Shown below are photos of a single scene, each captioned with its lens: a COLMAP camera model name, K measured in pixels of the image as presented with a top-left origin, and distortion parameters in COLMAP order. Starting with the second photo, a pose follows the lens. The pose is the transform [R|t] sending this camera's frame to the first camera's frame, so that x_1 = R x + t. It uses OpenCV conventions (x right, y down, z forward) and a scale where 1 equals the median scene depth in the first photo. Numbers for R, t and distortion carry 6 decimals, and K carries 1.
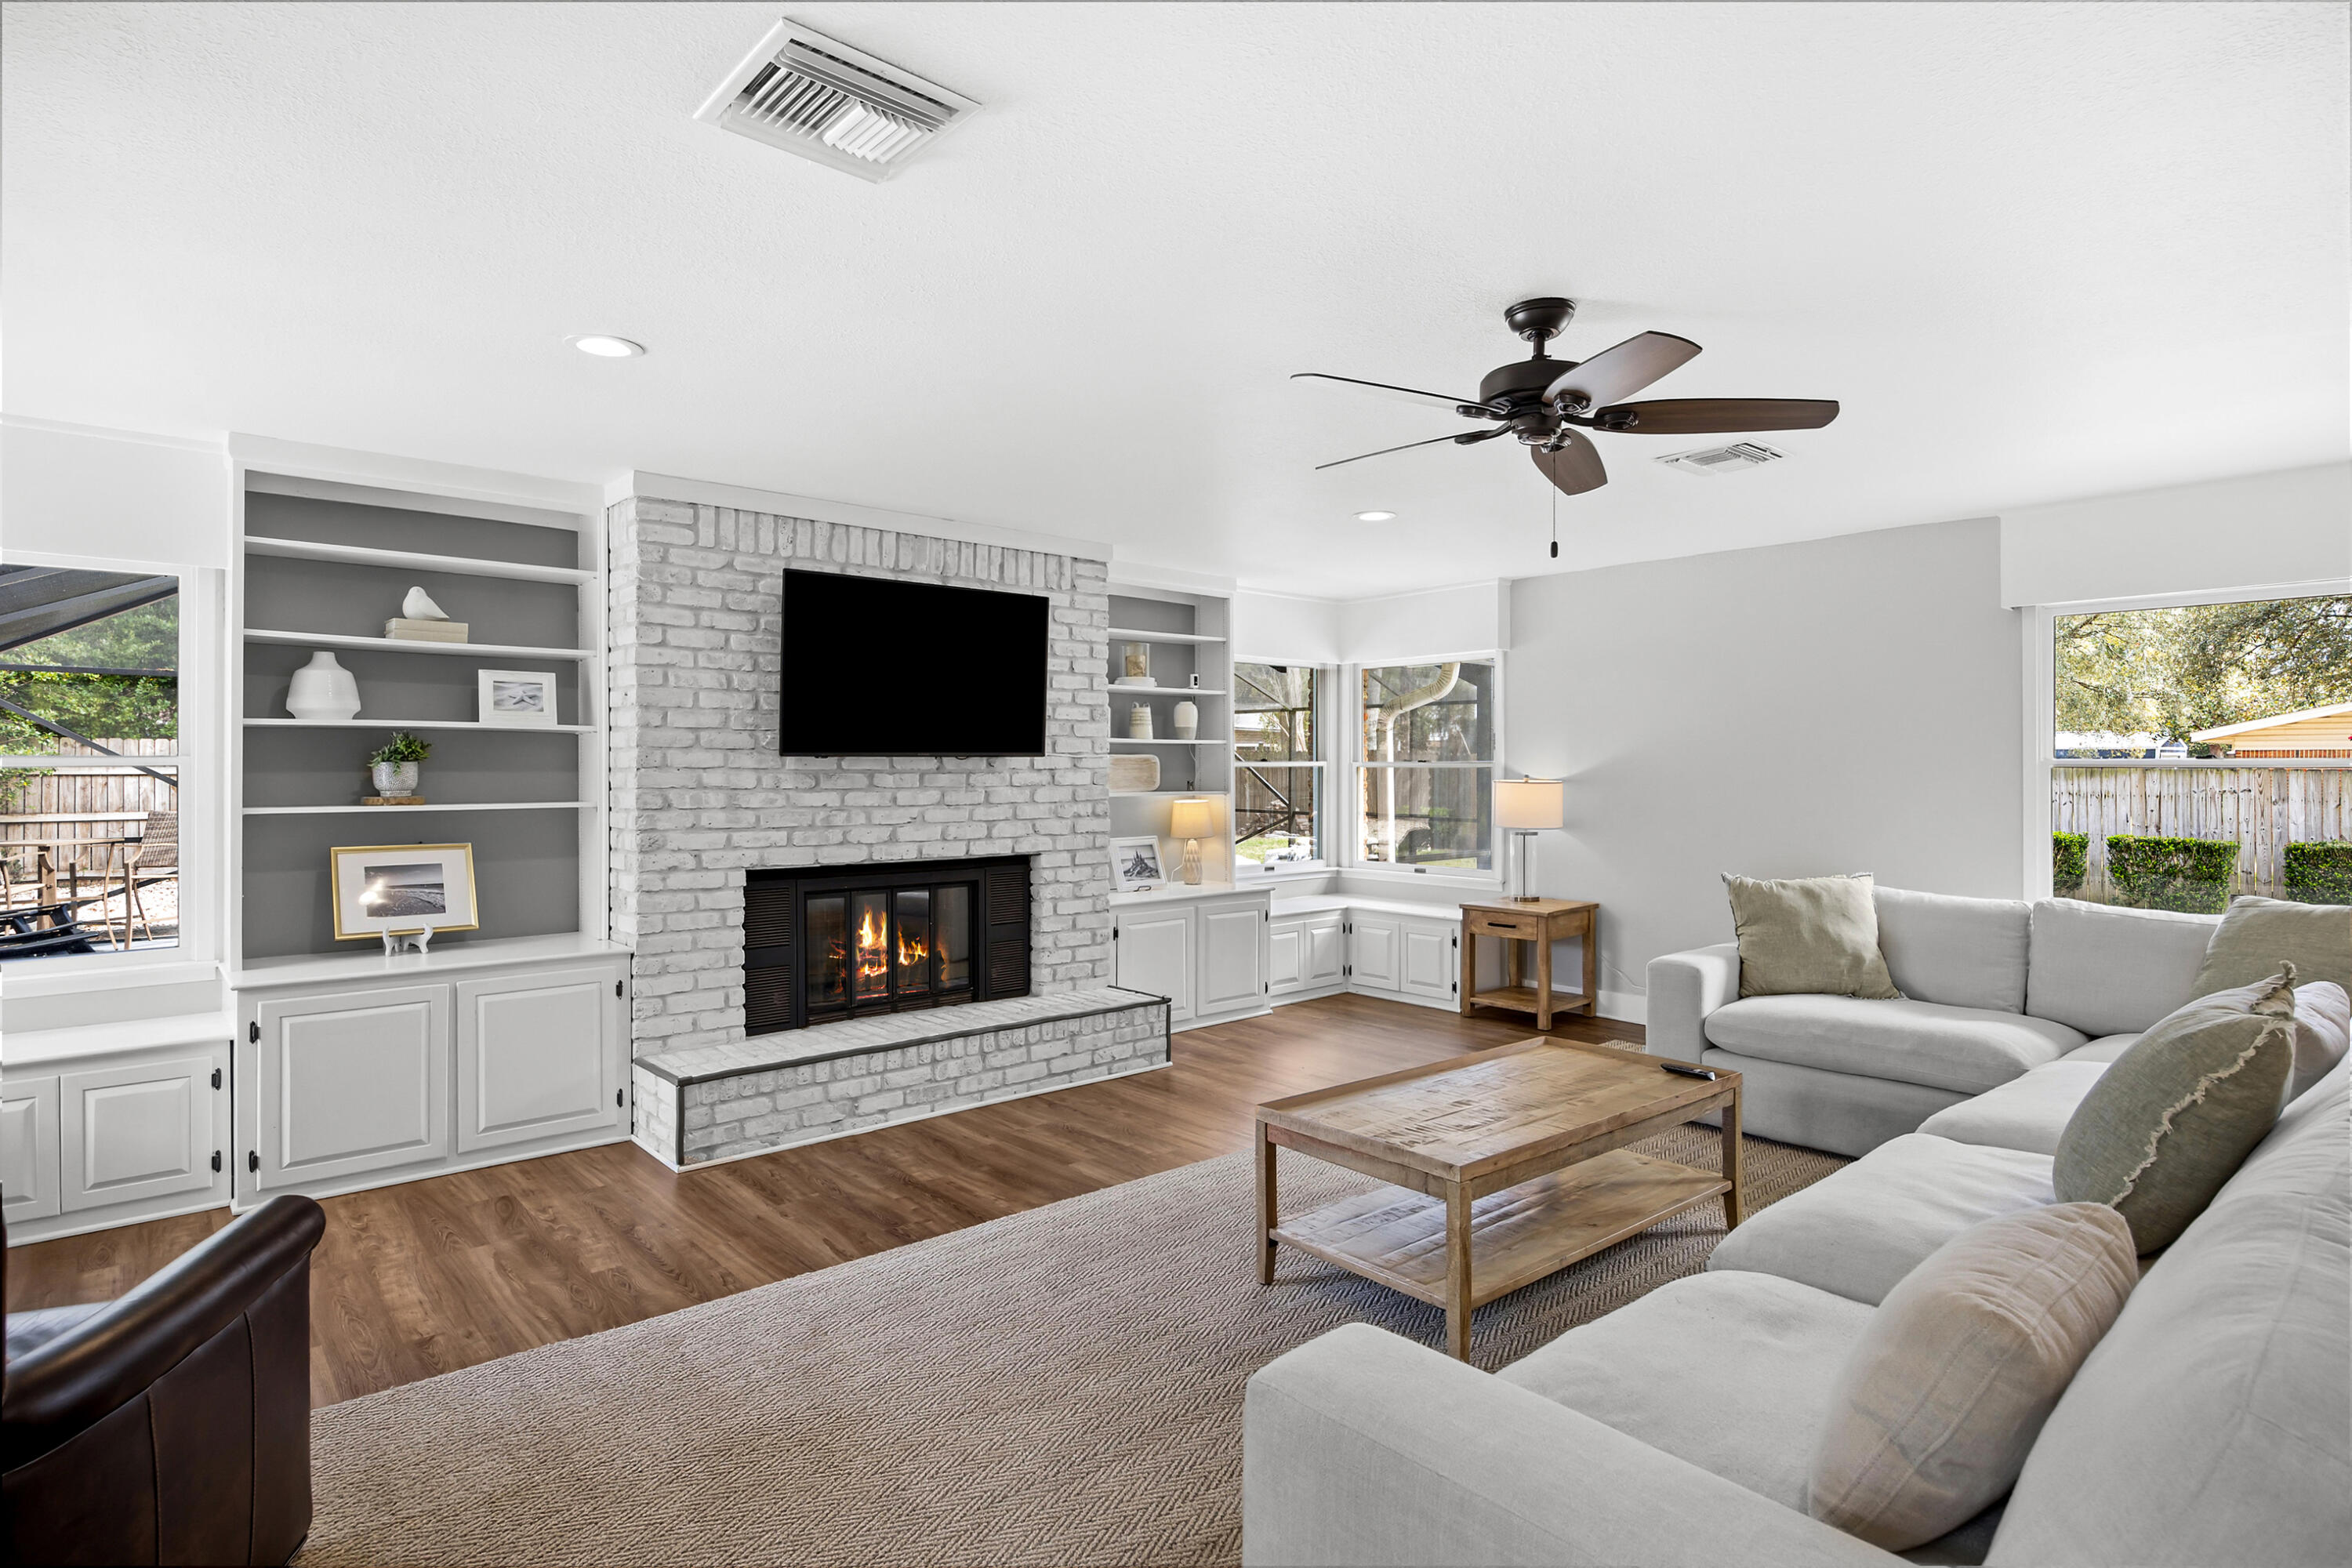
lens RADIAL K [[1219.5, 0, 1176.0], [0, 1219.5, 784.0], [0, 0, 1]] dist [-0.001810, 0.000590]
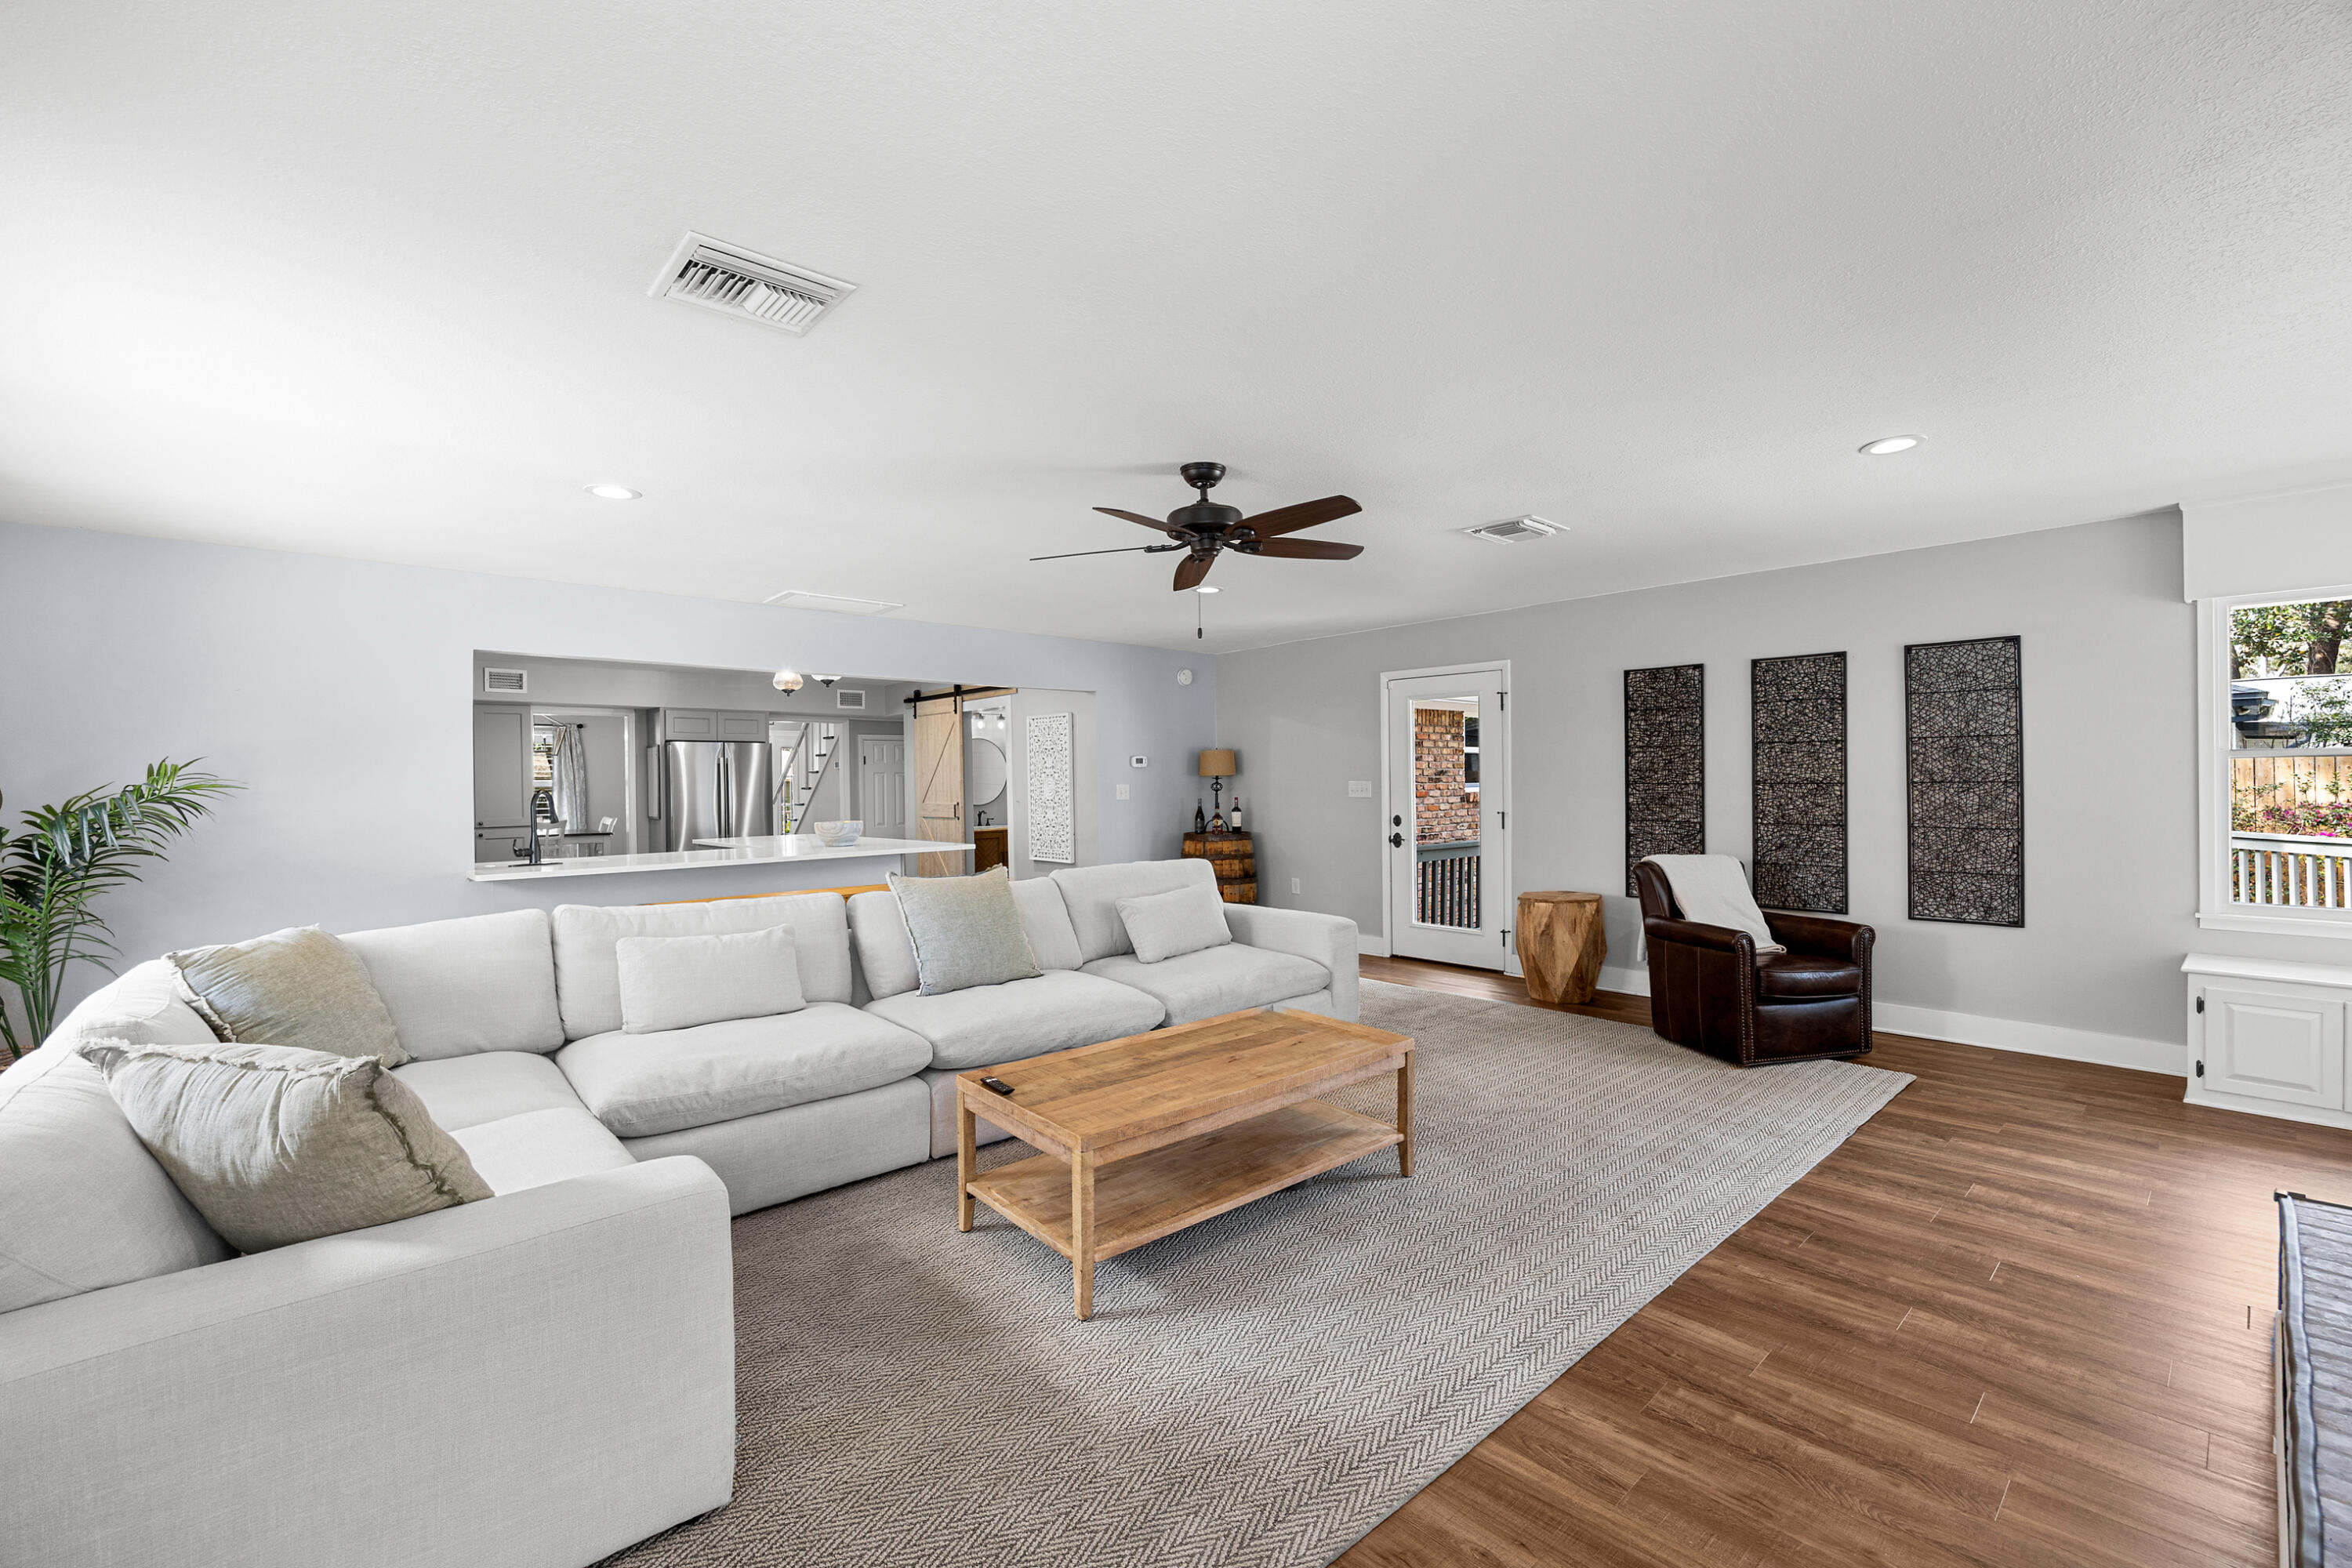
lens RADIAL K [[996.7, 0, 1176.0], [0, 996.7, 784.0], [0, 0, 1]] dist [0.000185, -0.000005]
pose [[-0.999891, 0.014038, -0.004638, 0.275044], [0.013938, 0.999686, 0.020815, -0.020475], [0.004929, 0.020748, -0.999773, 1.793603]]
